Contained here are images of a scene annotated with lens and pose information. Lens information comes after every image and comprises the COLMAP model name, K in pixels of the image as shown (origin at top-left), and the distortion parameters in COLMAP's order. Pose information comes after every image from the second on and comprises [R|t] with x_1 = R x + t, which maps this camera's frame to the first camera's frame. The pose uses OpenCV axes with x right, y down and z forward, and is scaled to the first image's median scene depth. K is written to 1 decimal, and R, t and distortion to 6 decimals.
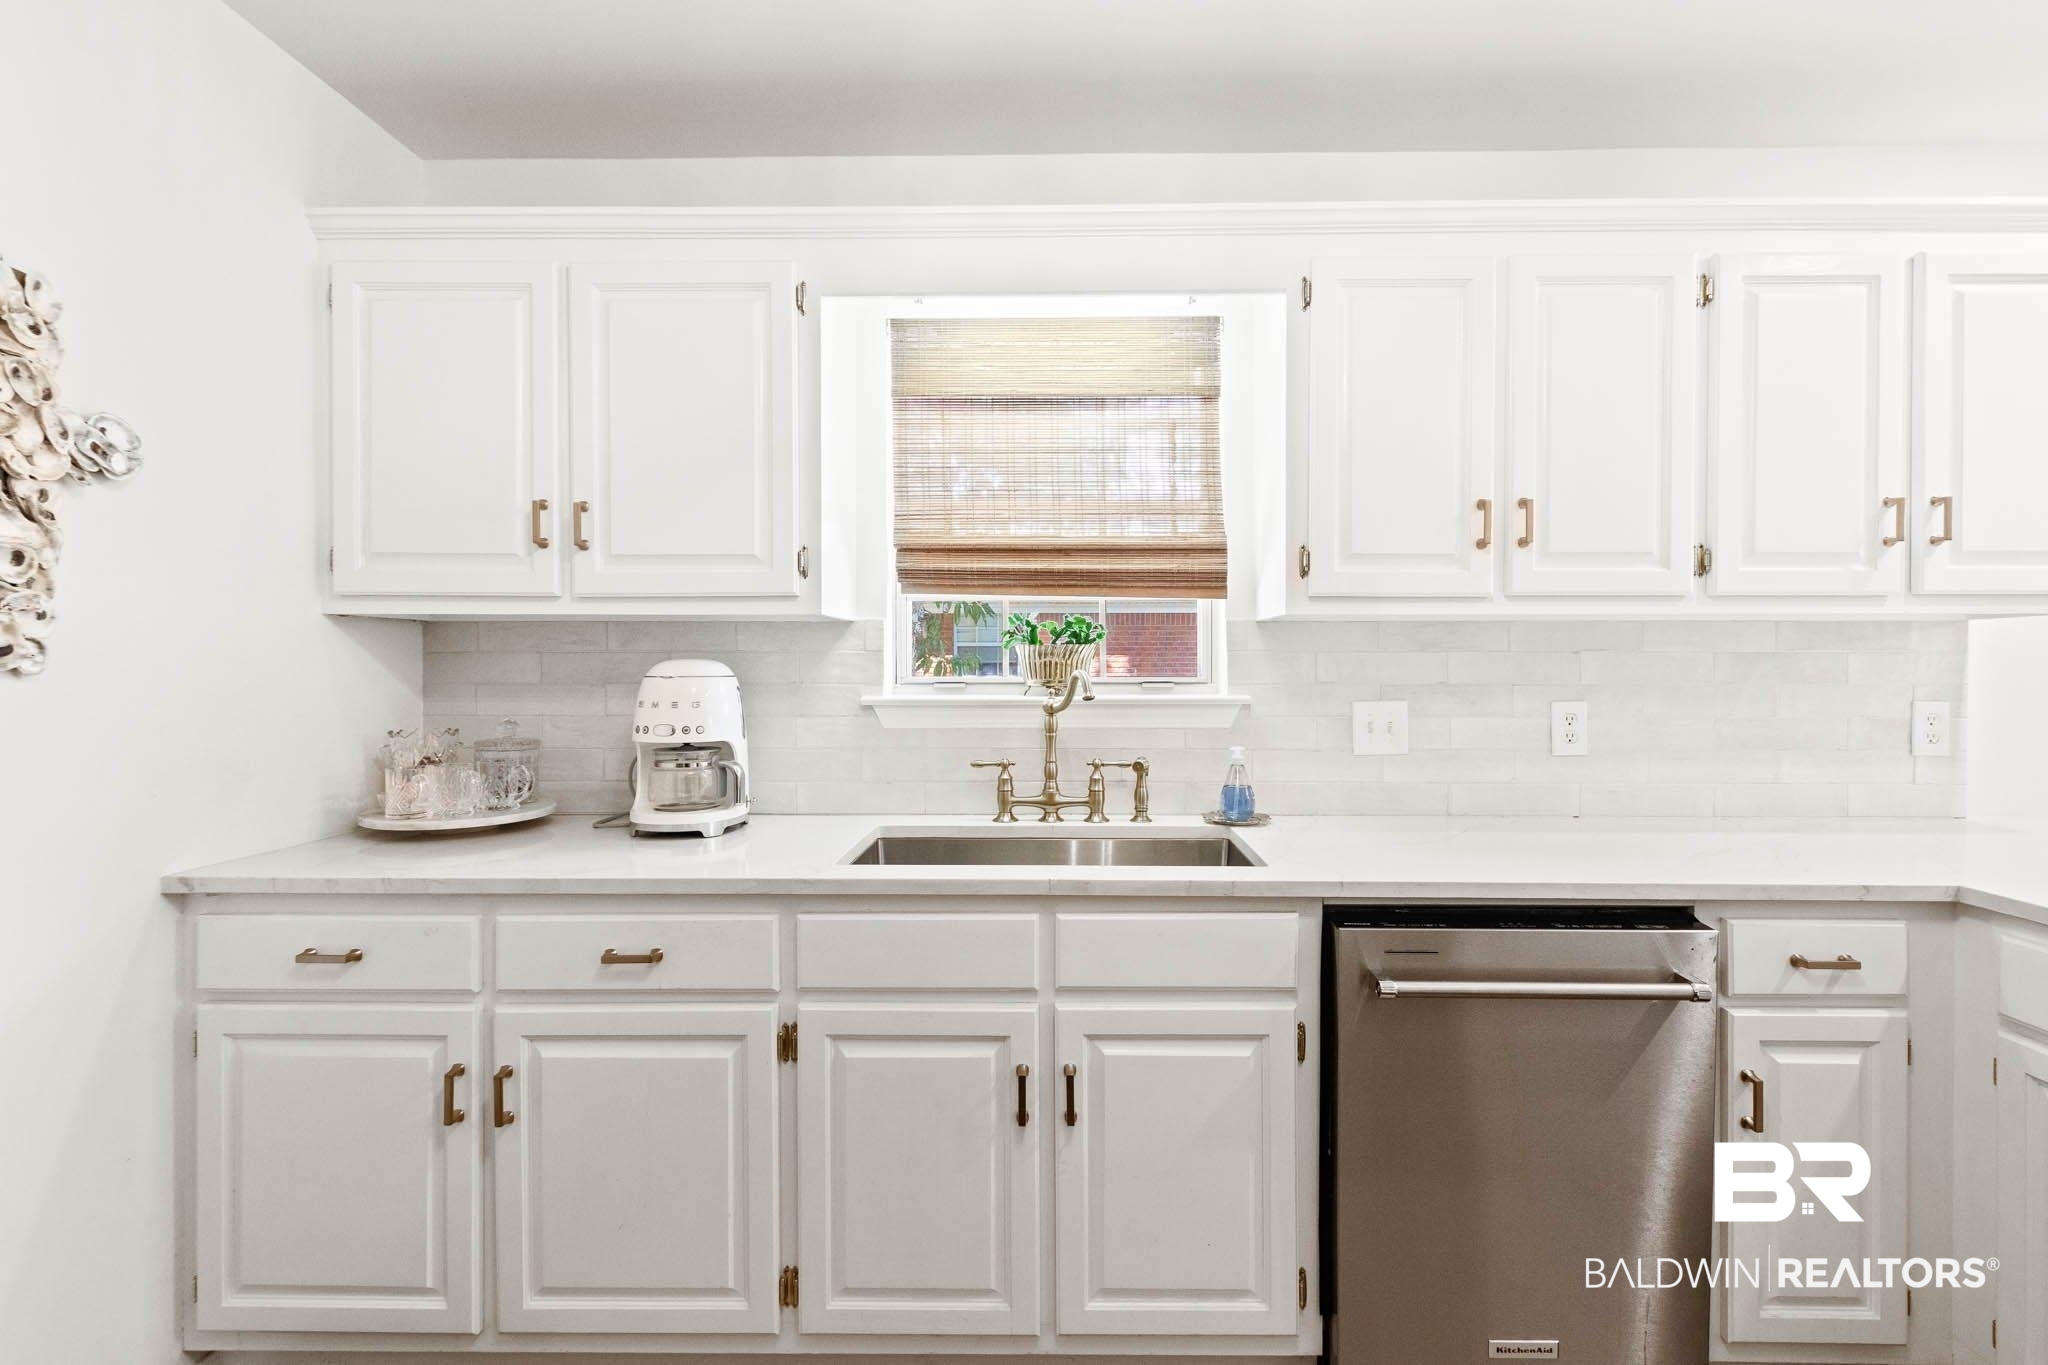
lens RADIAL K [[999.8, 0, 1021.3], [0, 999.8, 669.2], [0, 0, 1]] dist [0.023759, 0.000018]
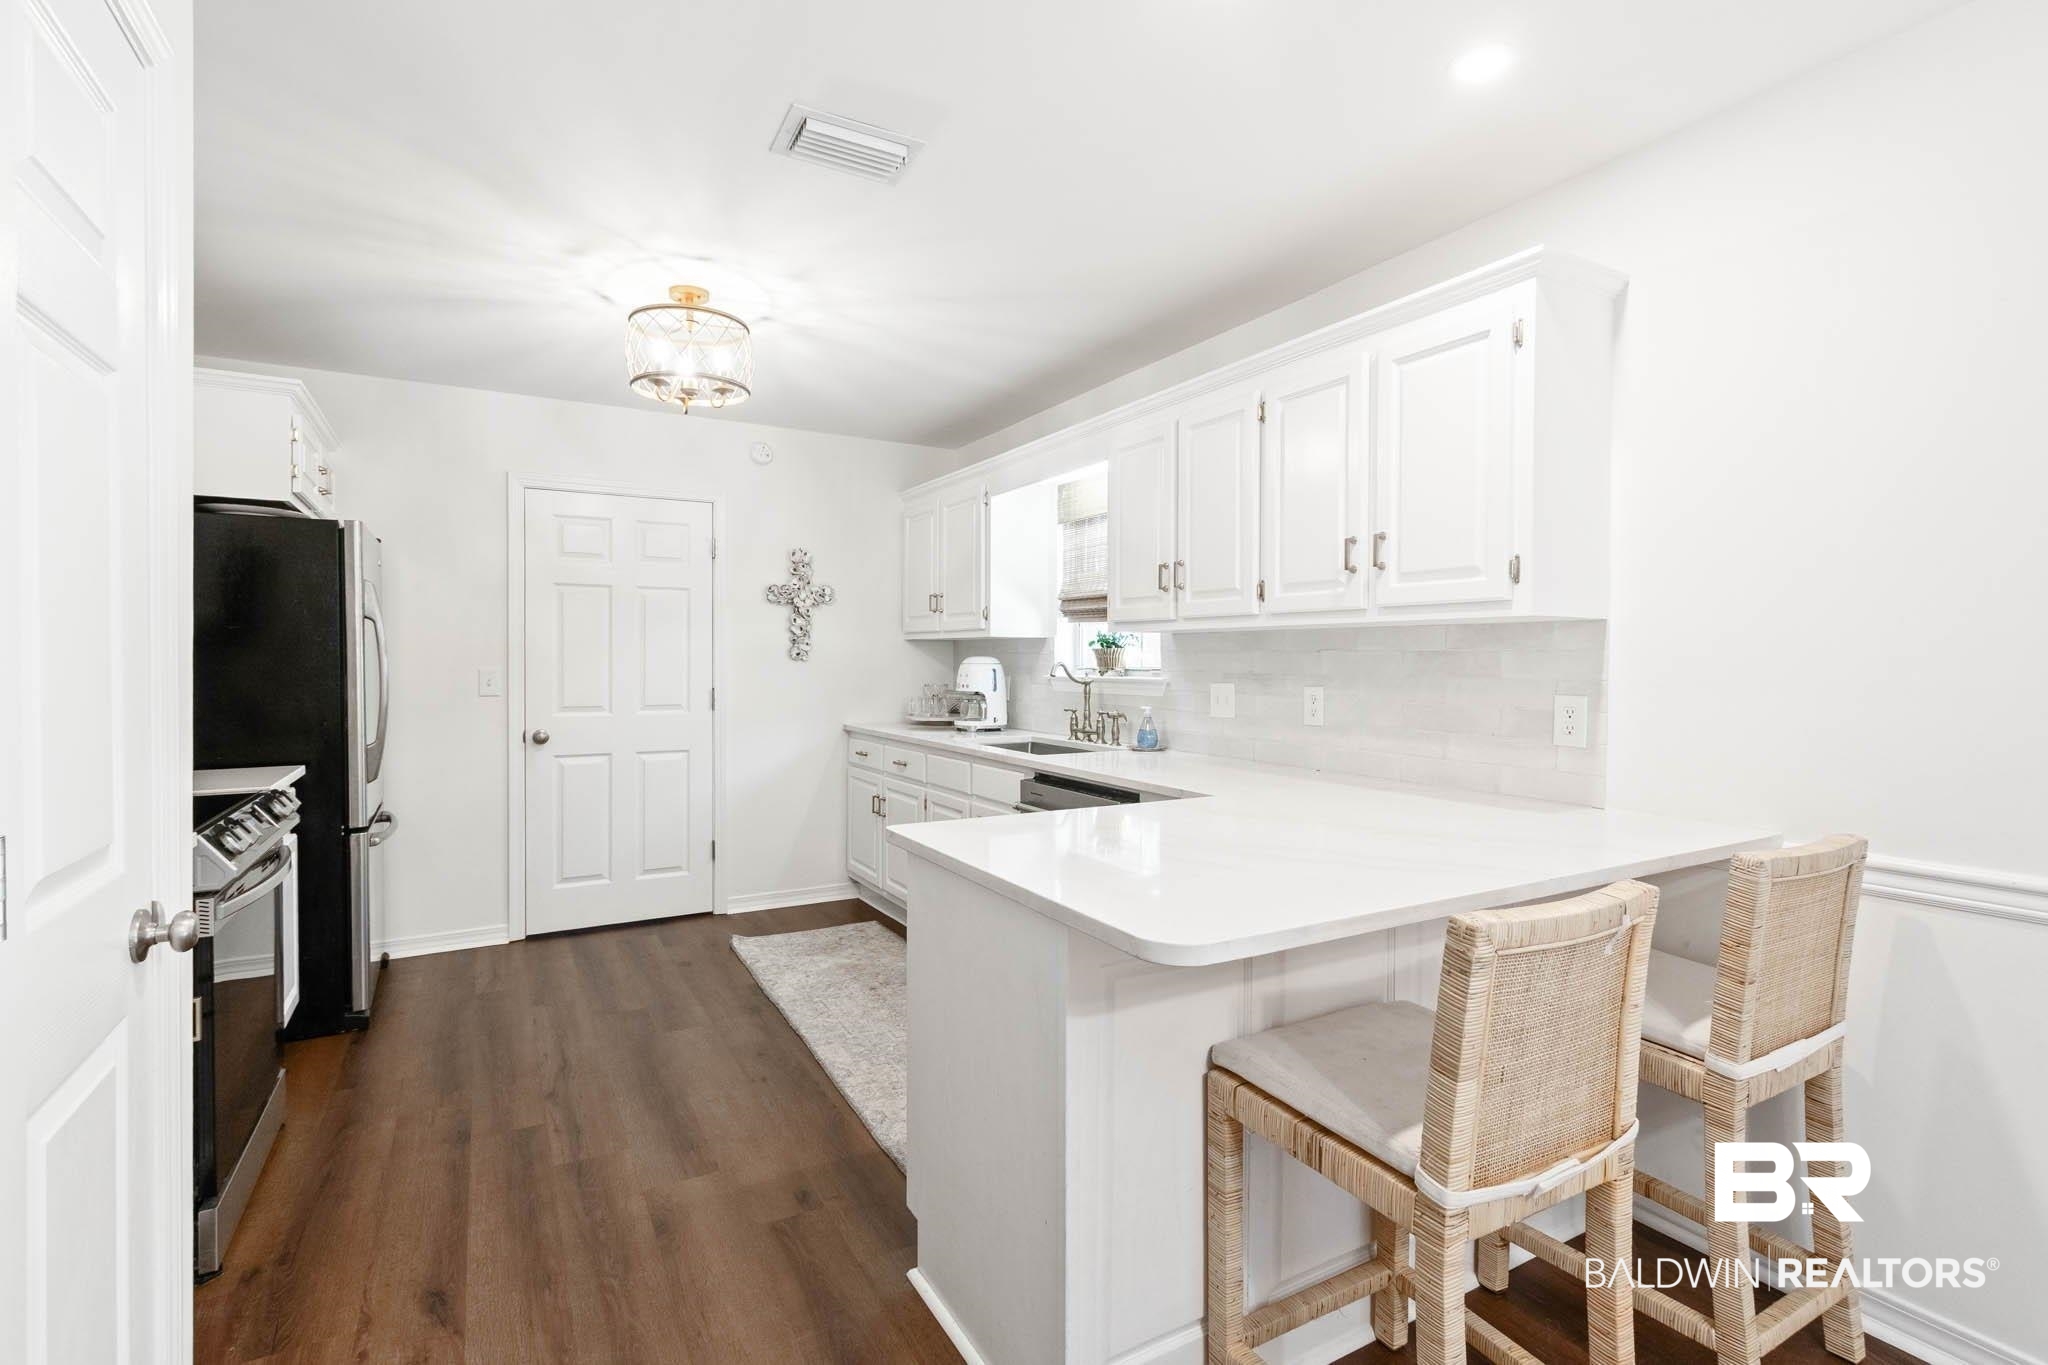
lens RADIAL K [[946.2, 0, 1031.6], [0, 946.2, 688.3], [0, 0, 1]] dist [0.004278, -0.000154]
pose [[0.507915, 0.029032, -0.860918, 1.480239], [-0.009201, 0.999558, 0.028279, 0.000422], [0.861358, -0.006443, 0.507957, -0.007829]]
